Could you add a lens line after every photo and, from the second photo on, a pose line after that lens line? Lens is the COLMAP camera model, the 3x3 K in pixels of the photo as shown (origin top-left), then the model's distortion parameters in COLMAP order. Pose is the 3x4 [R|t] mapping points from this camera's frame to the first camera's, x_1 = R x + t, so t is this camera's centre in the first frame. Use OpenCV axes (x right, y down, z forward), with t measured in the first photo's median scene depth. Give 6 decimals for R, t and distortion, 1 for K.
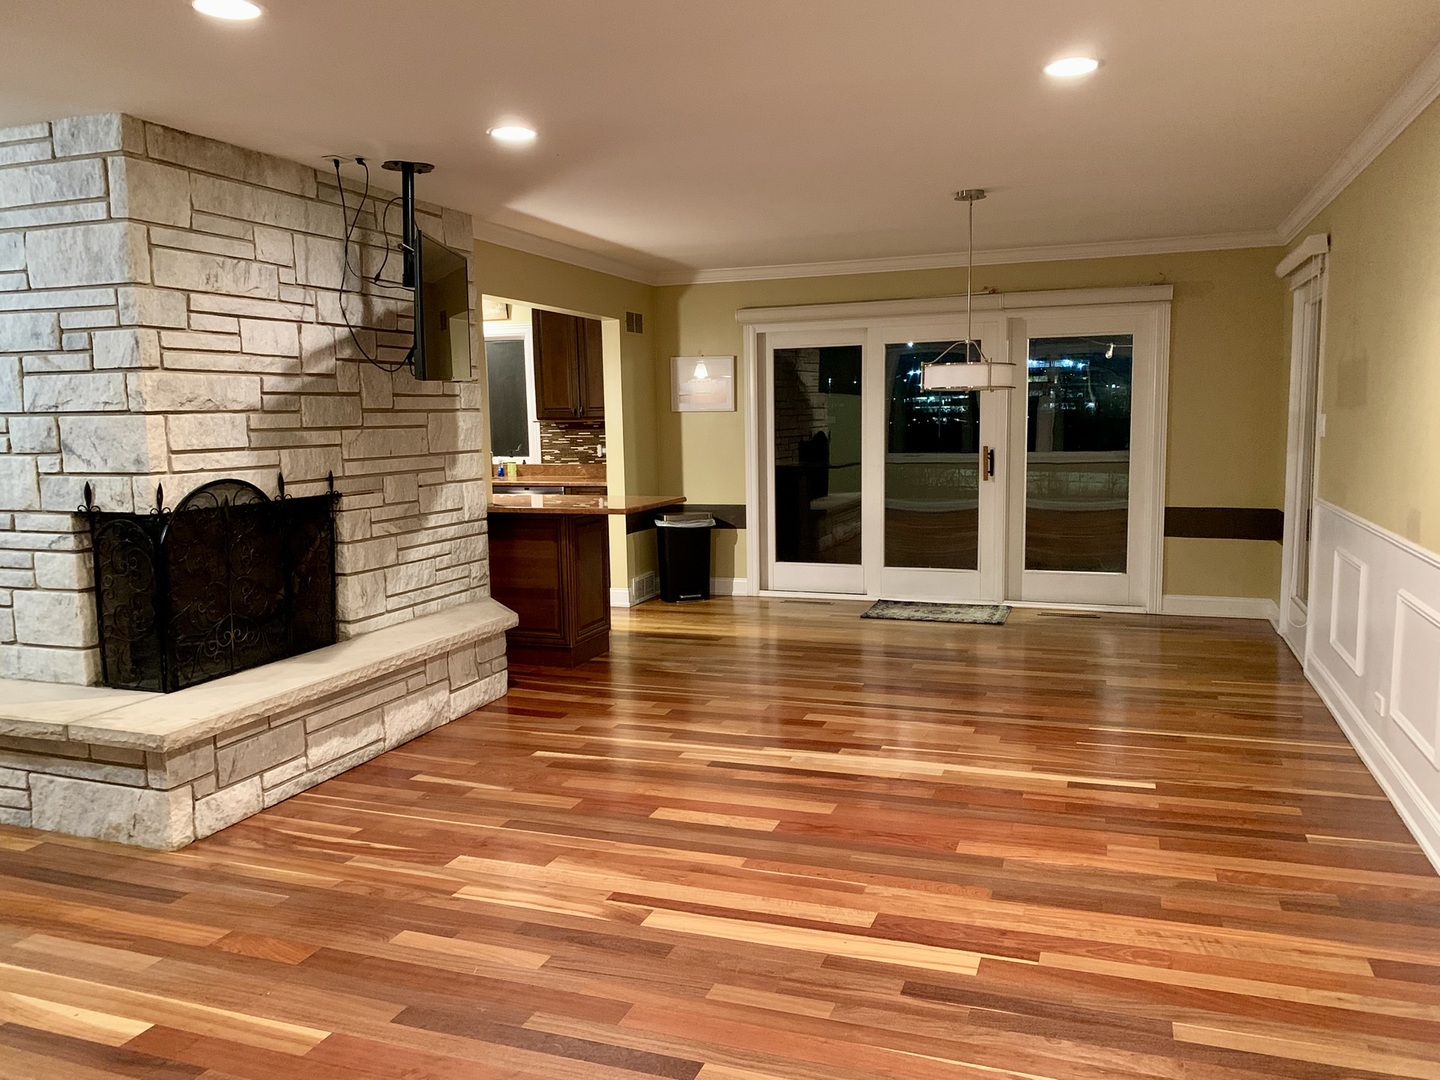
lens RADIAL K [[1097.7, 0, 717.2], [0, 1097.7, 547.8], [0, 0, 1]] dist [0.027539, -0.001560]
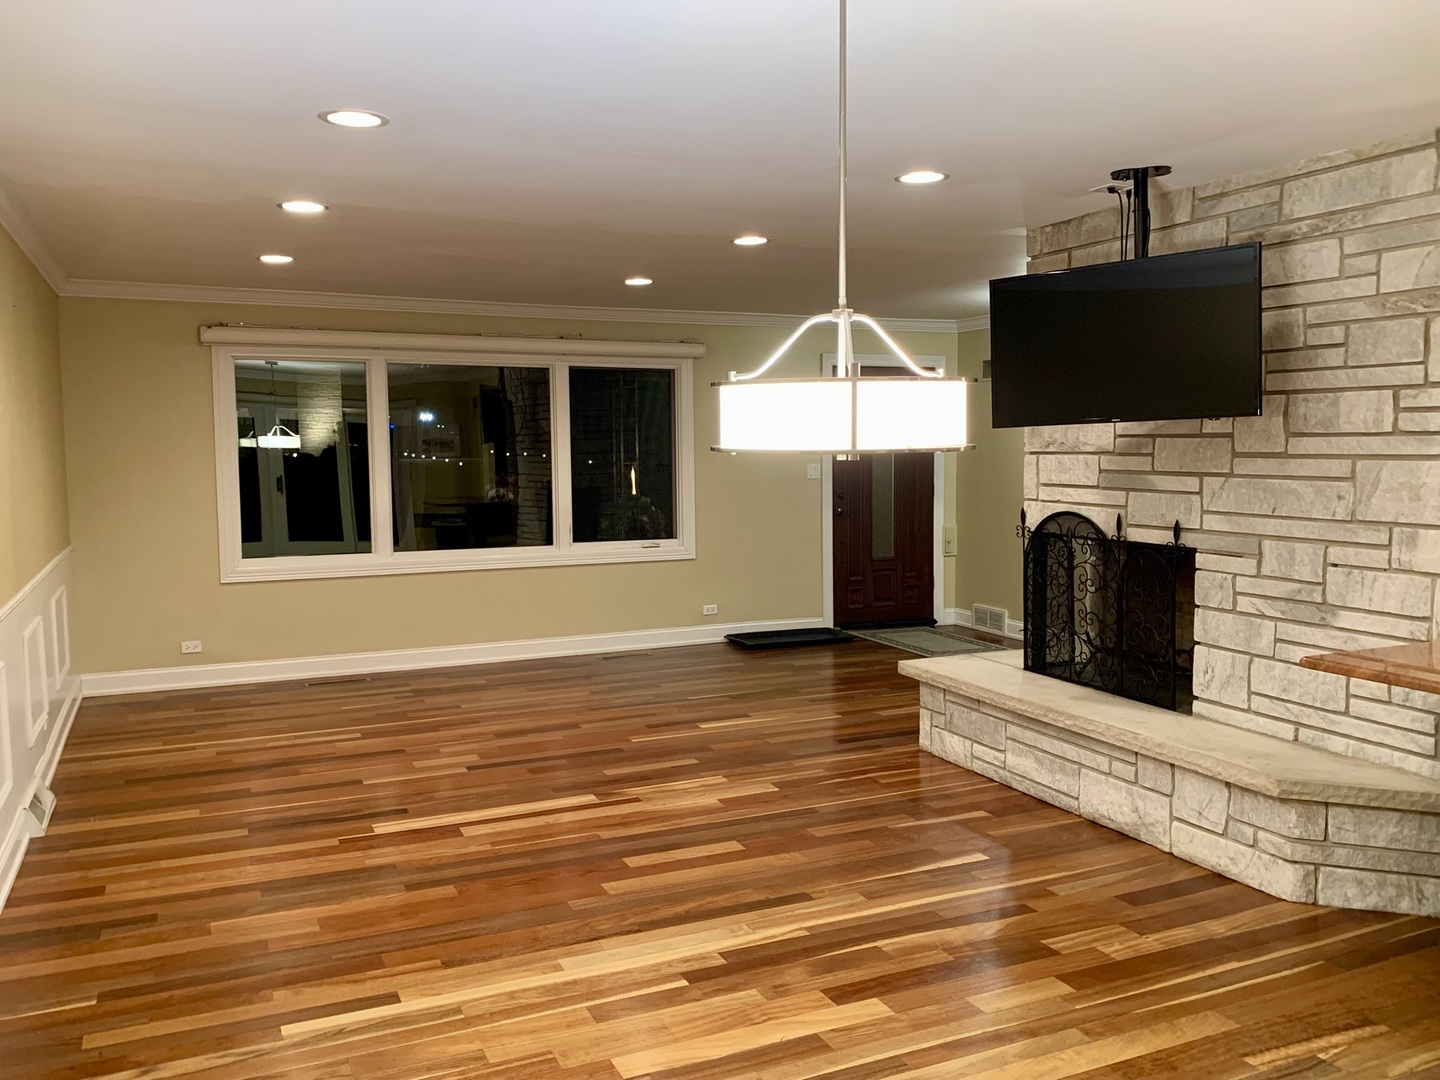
lens RADIAL K [[1185.6, 0, 718.3], [0, 1185.6, 531.4], [0, 0, 1]] dist [0.011120, -0.005034]
pose [[-0.714496, 0.072352, -0.695888, 0.644375], [-0.071275, 0.981937, 0.175273, -0.221444], [0.695999, 0.174831, -0.696433, 1.533043]]
